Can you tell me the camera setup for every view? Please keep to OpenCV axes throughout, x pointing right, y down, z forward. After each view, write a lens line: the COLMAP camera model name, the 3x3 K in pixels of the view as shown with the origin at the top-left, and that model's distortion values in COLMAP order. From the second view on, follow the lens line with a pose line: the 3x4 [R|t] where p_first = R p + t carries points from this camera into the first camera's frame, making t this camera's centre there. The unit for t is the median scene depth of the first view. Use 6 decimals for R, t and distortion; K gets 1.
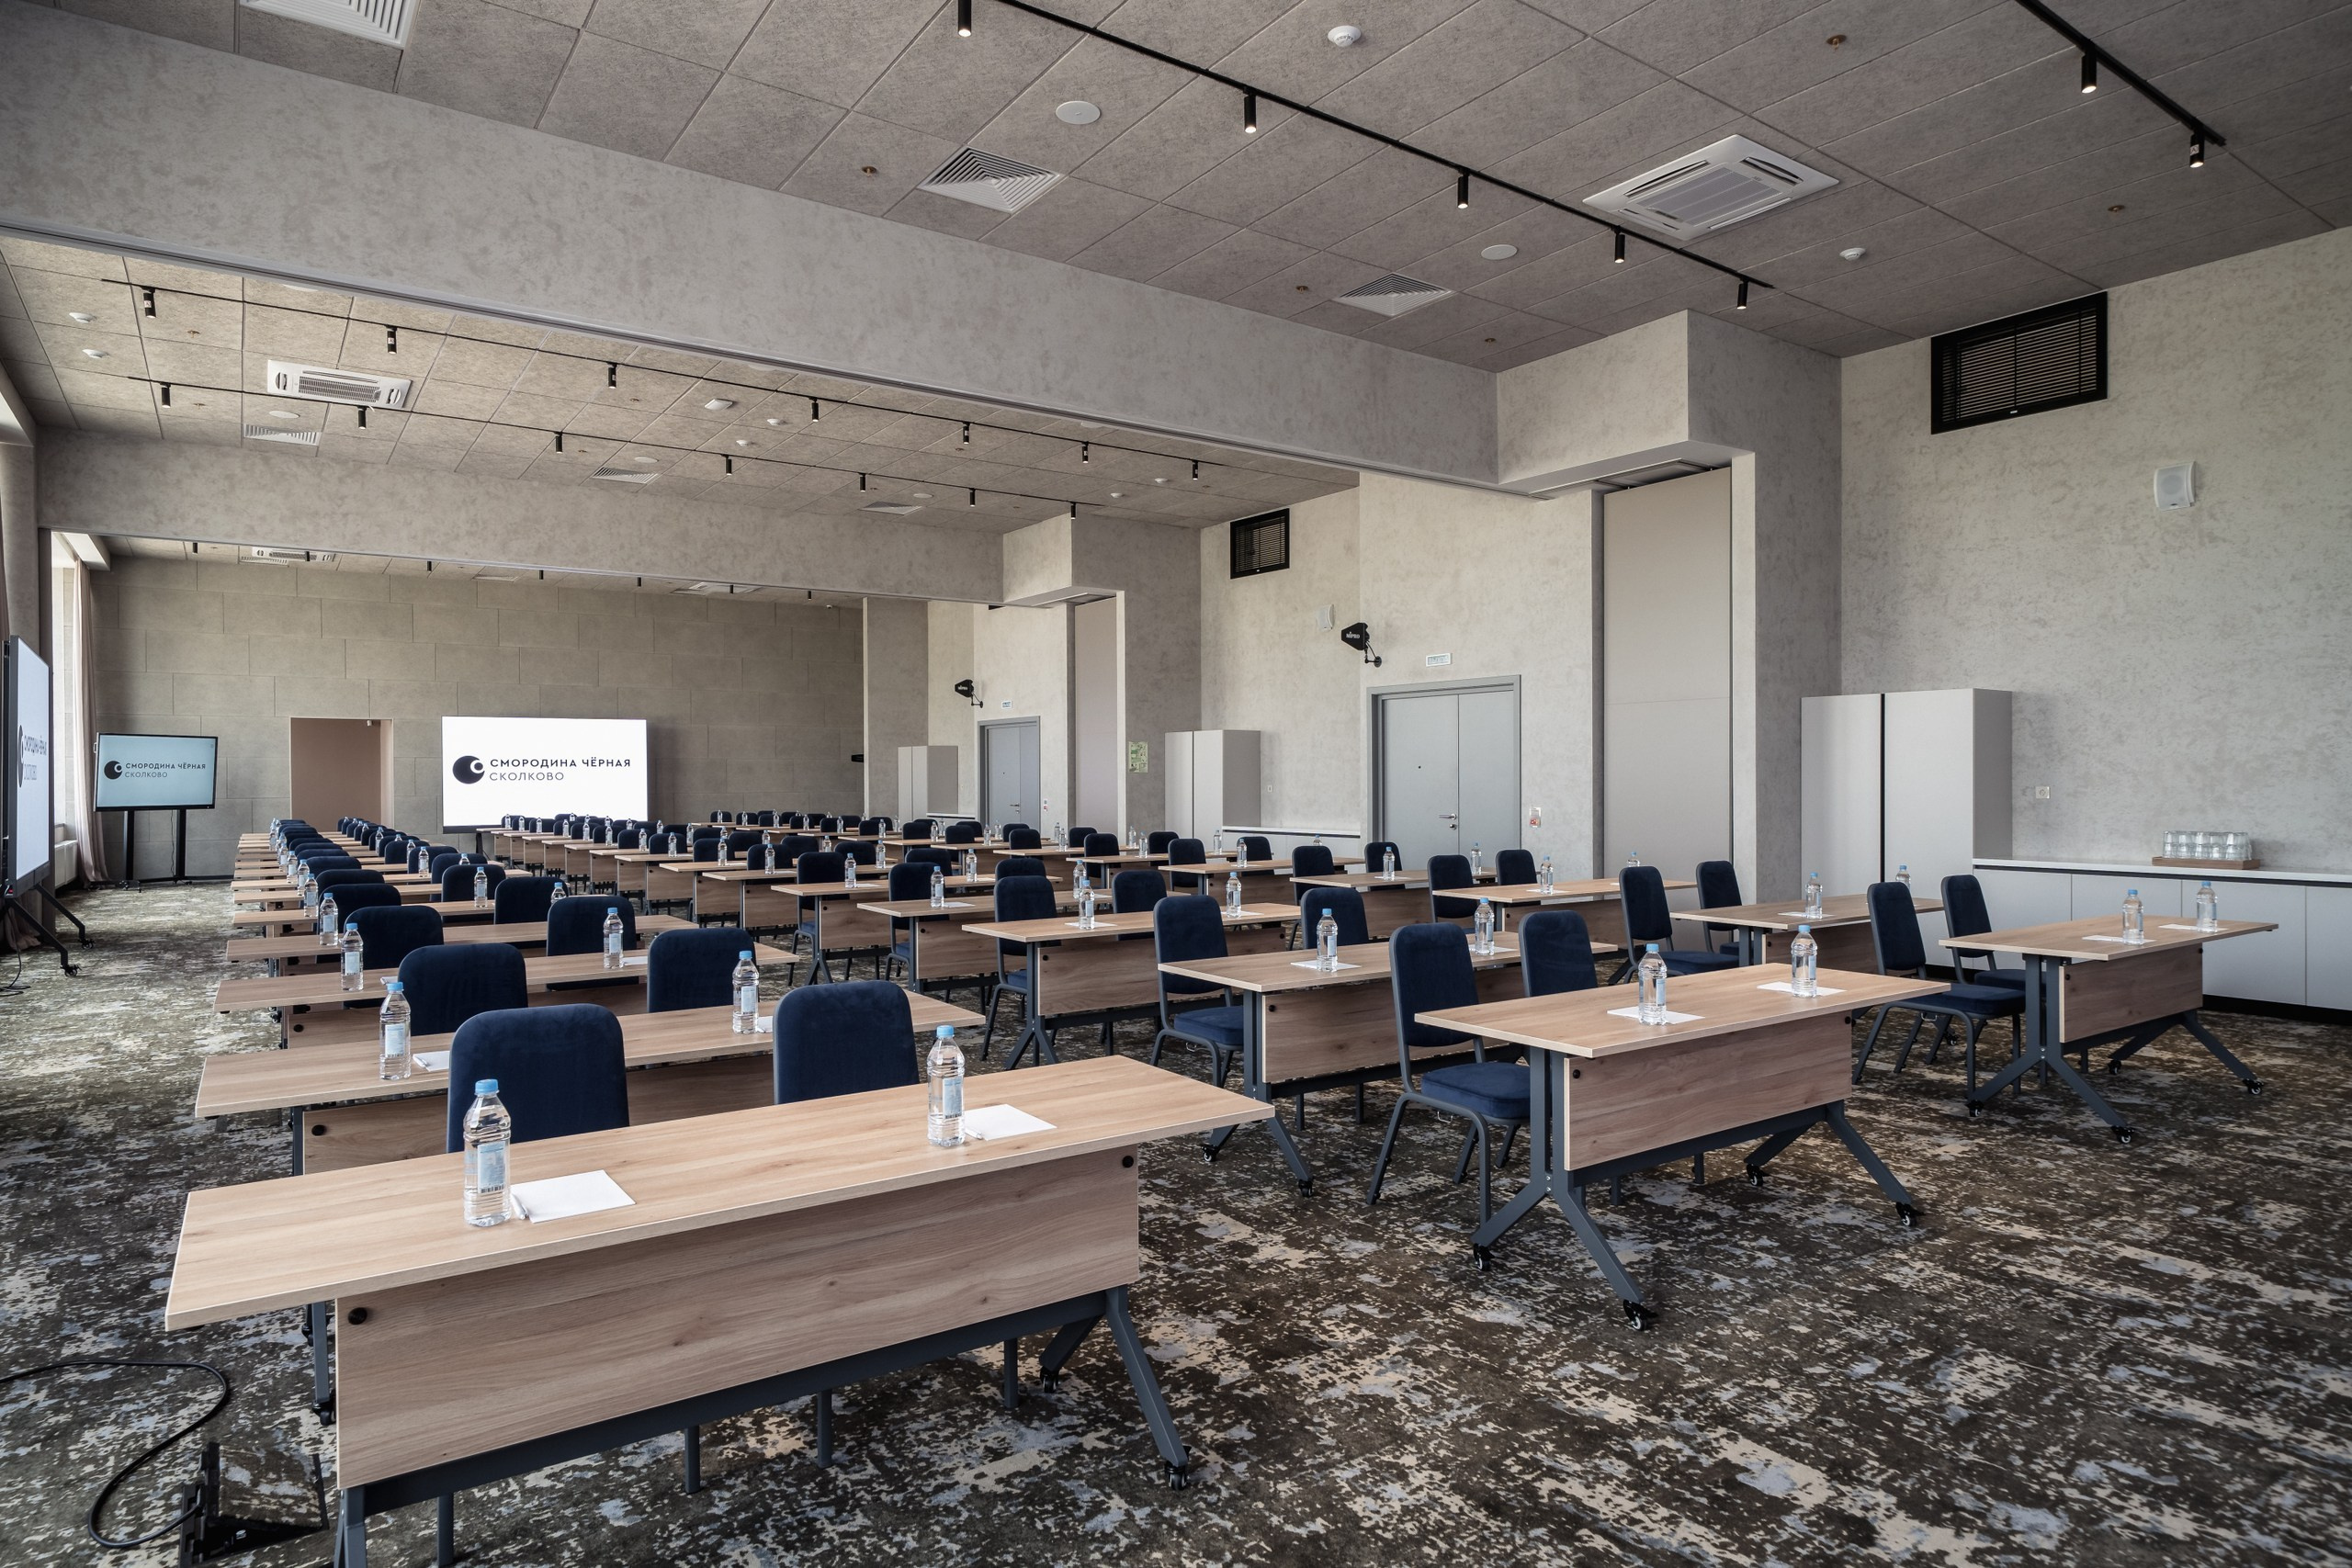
lens RADIAL K [[1335.2, 0, 1176.0], [0, 1335.2, 784.0], [0, 0, 1]] dist [0.003307, 0.000239]
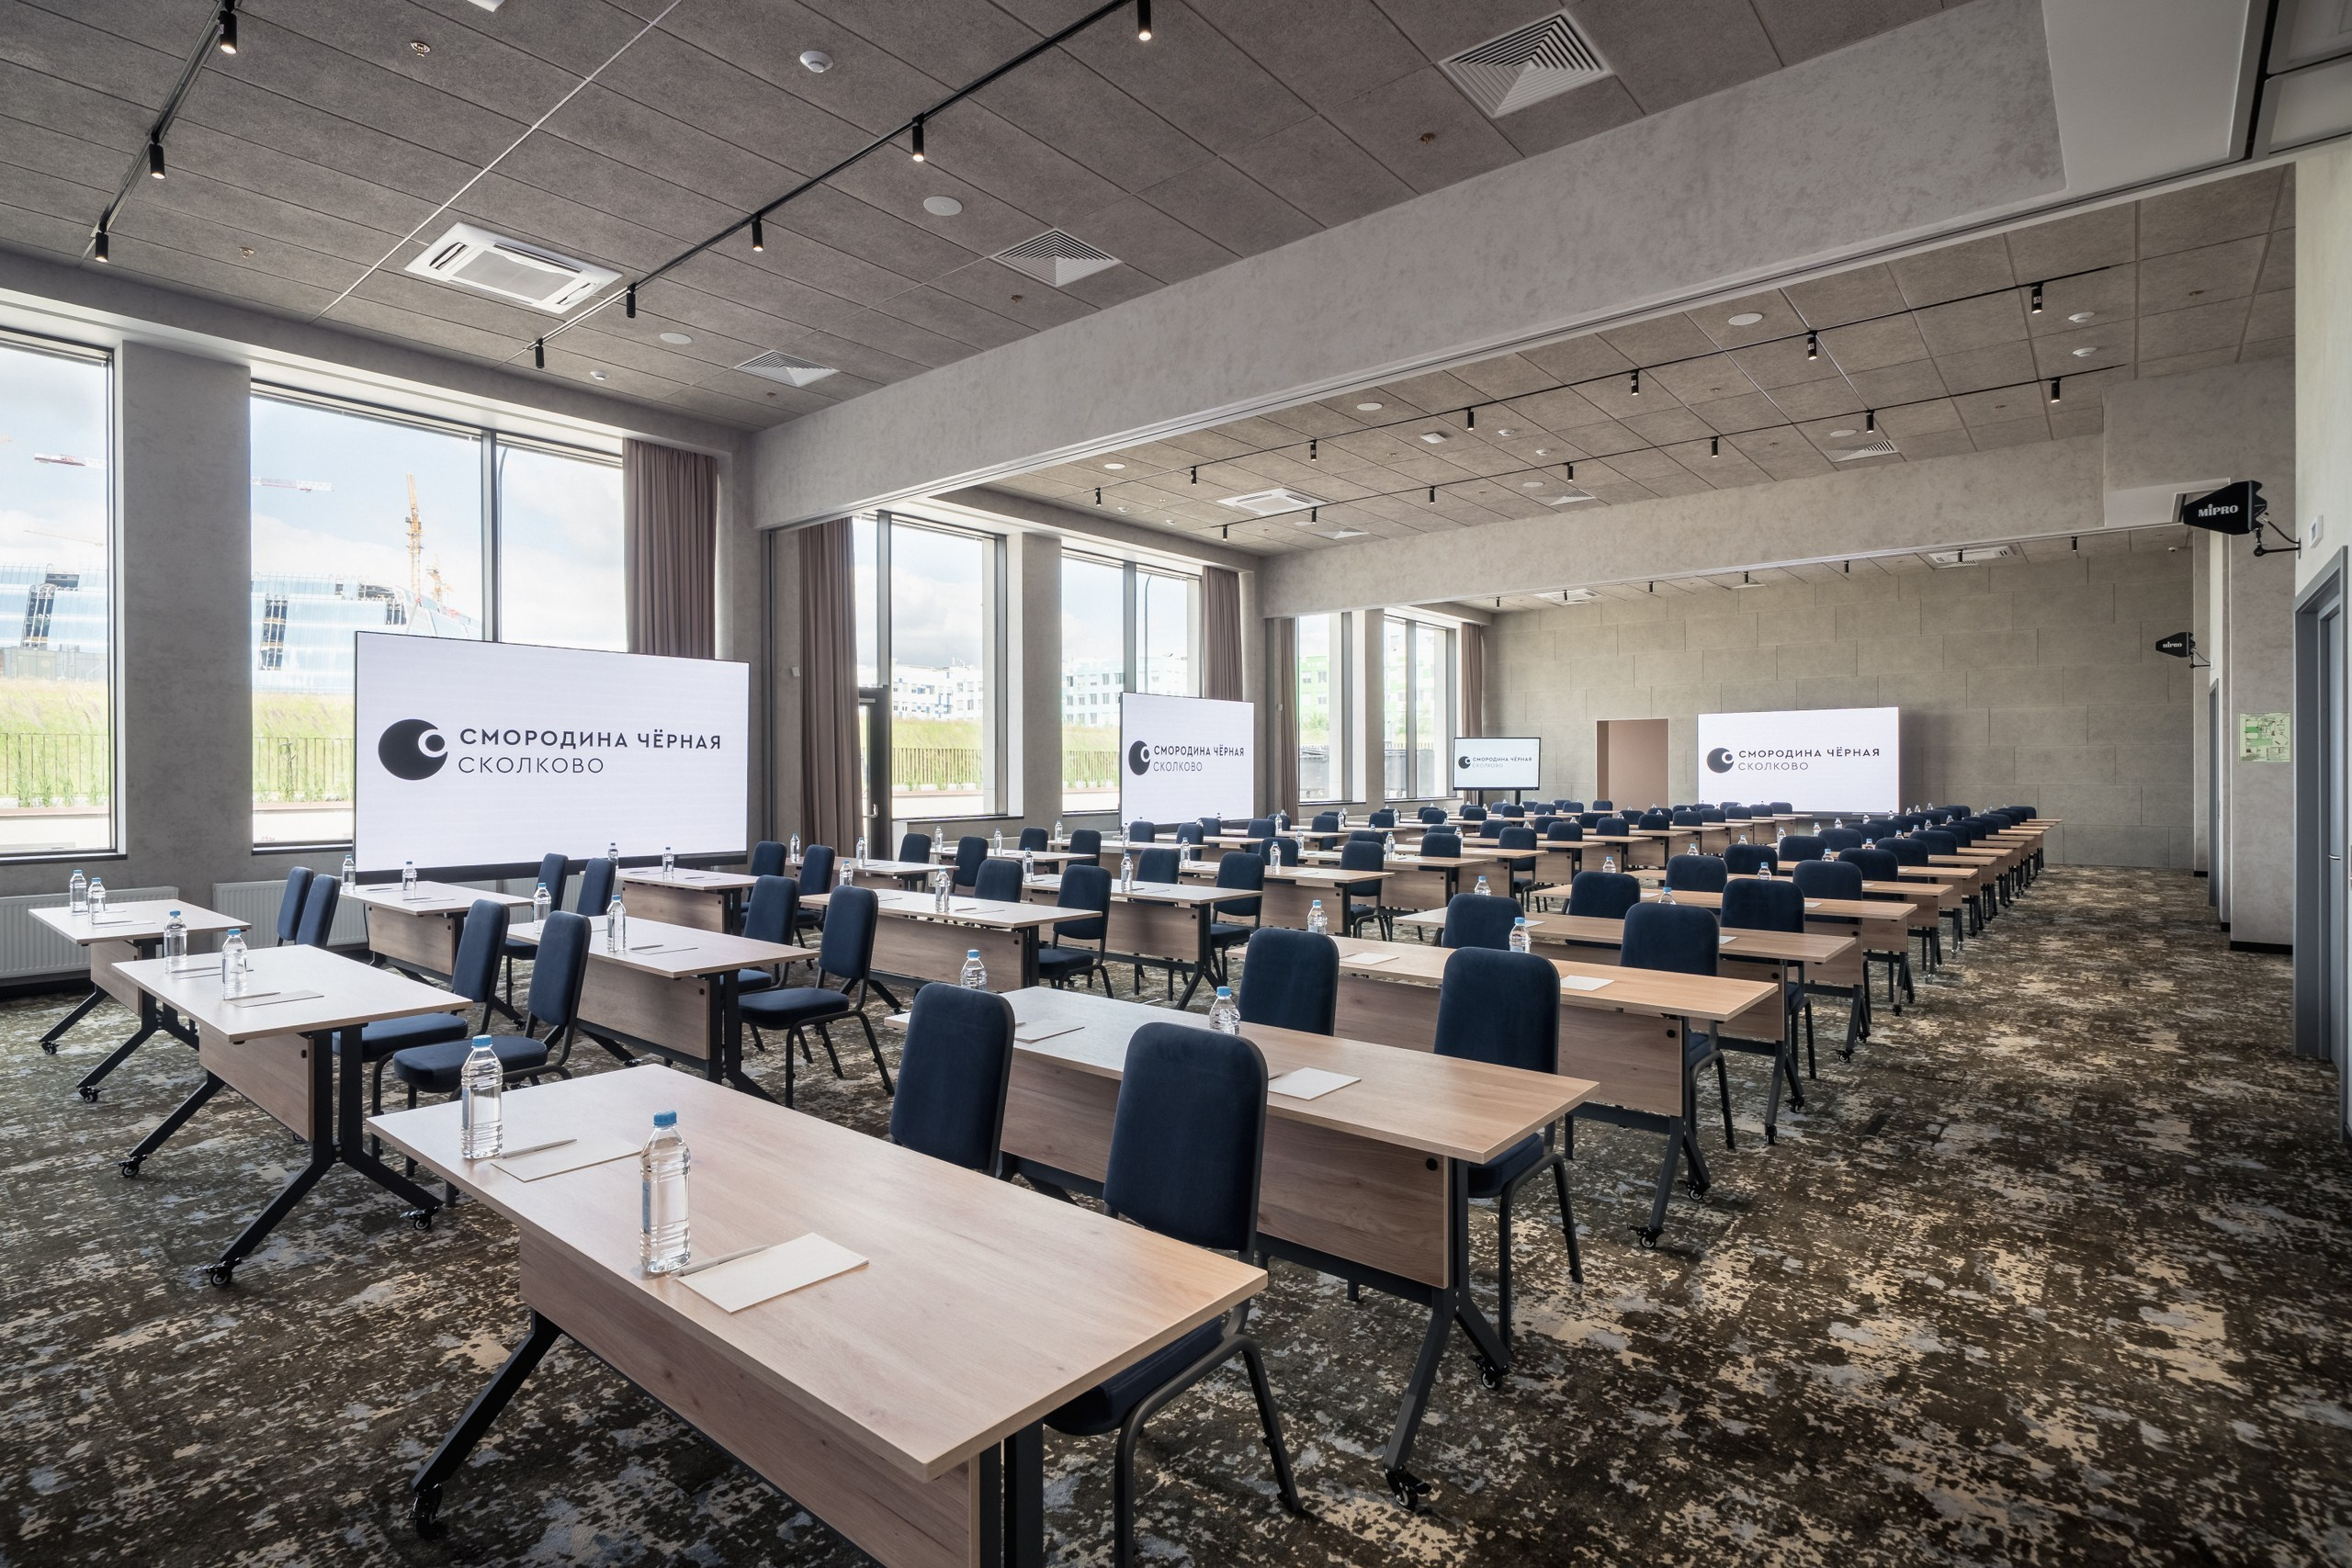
lens RADIAL K [[1166.4, 0, 1148.8], [0, 1166.4, 774.3], [0, 0, 1]] dist [0.003619, 0.000536]
pose [[0.243994, 0.006691, -0.969754, 0.636966], [-0.002093, 0.999977, 0.006373, -0.009119], [0.969774, 0.000475, 0.244003, 0.614330]]
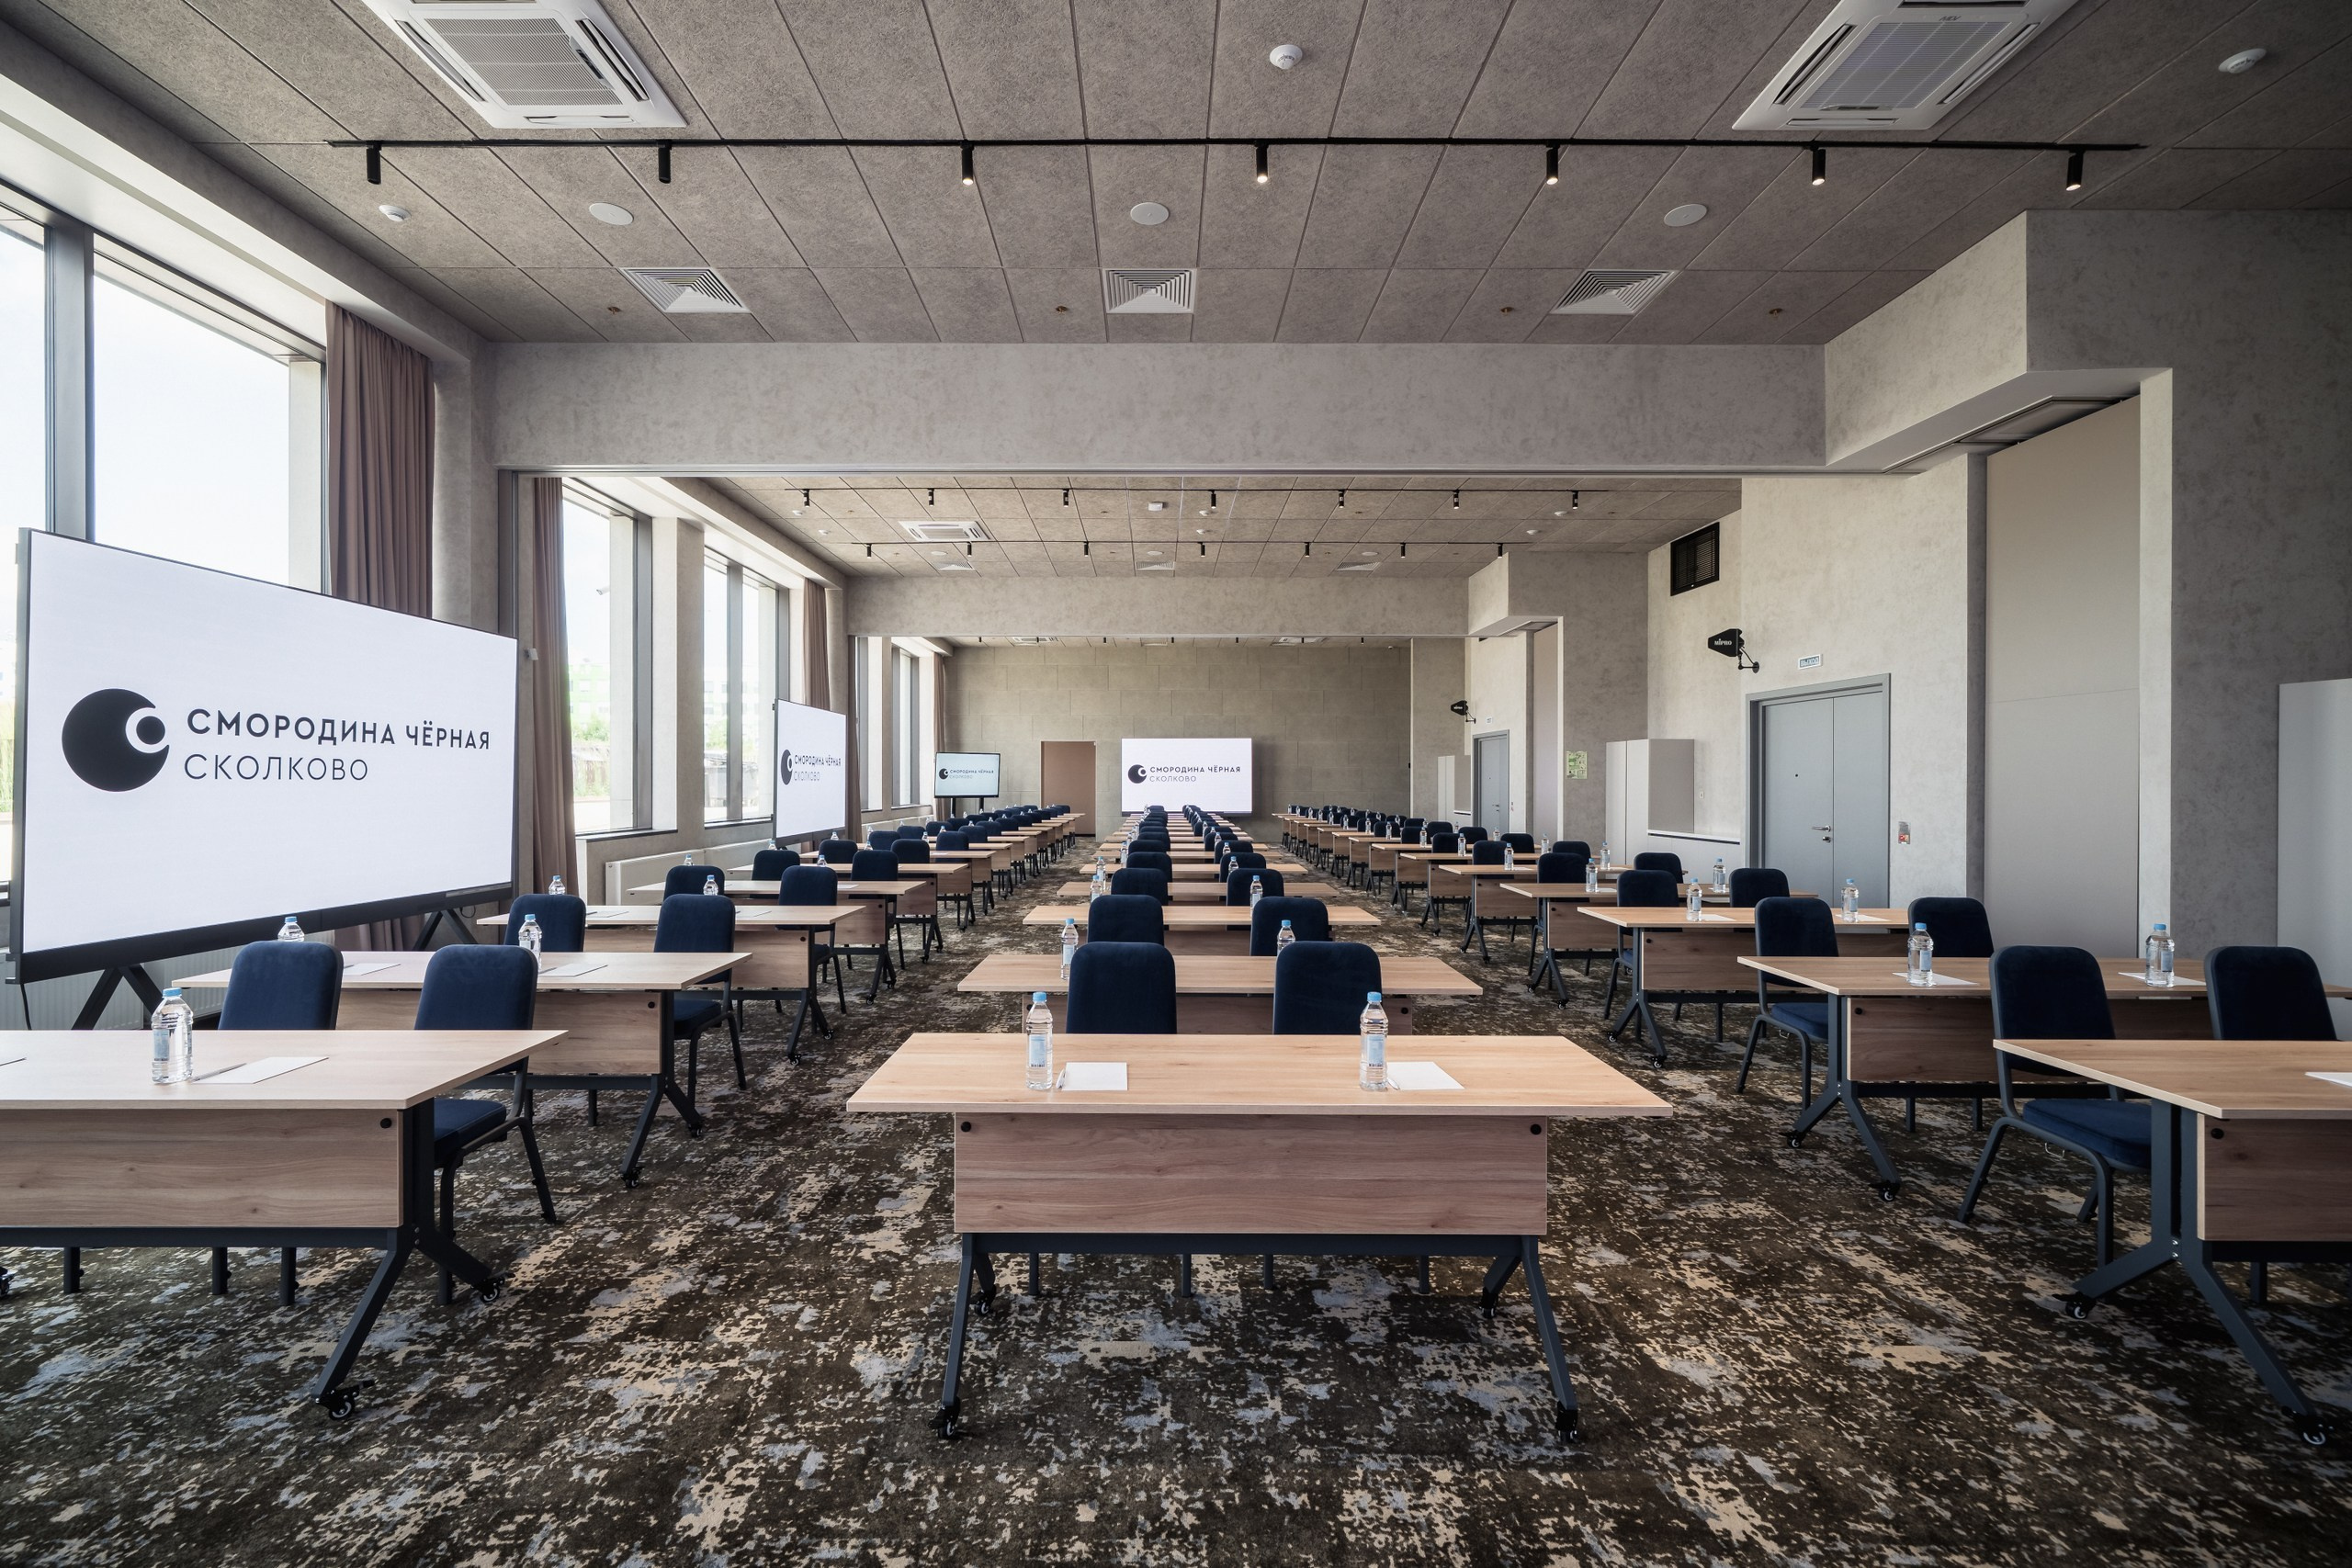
lens RADIAL K [[1011.5, 0, 1159.2], [0, 1011.5, 783.0], [0, 0, 1]] dist [0.001146, 0.000016]
pose [[0.817328, 0.007560, -0.576123, 0.294212], [-0.008058, 0.999966, 0.001690, -0.006210], [0.576116, 0.003261, 0.817361, 0.190947]]
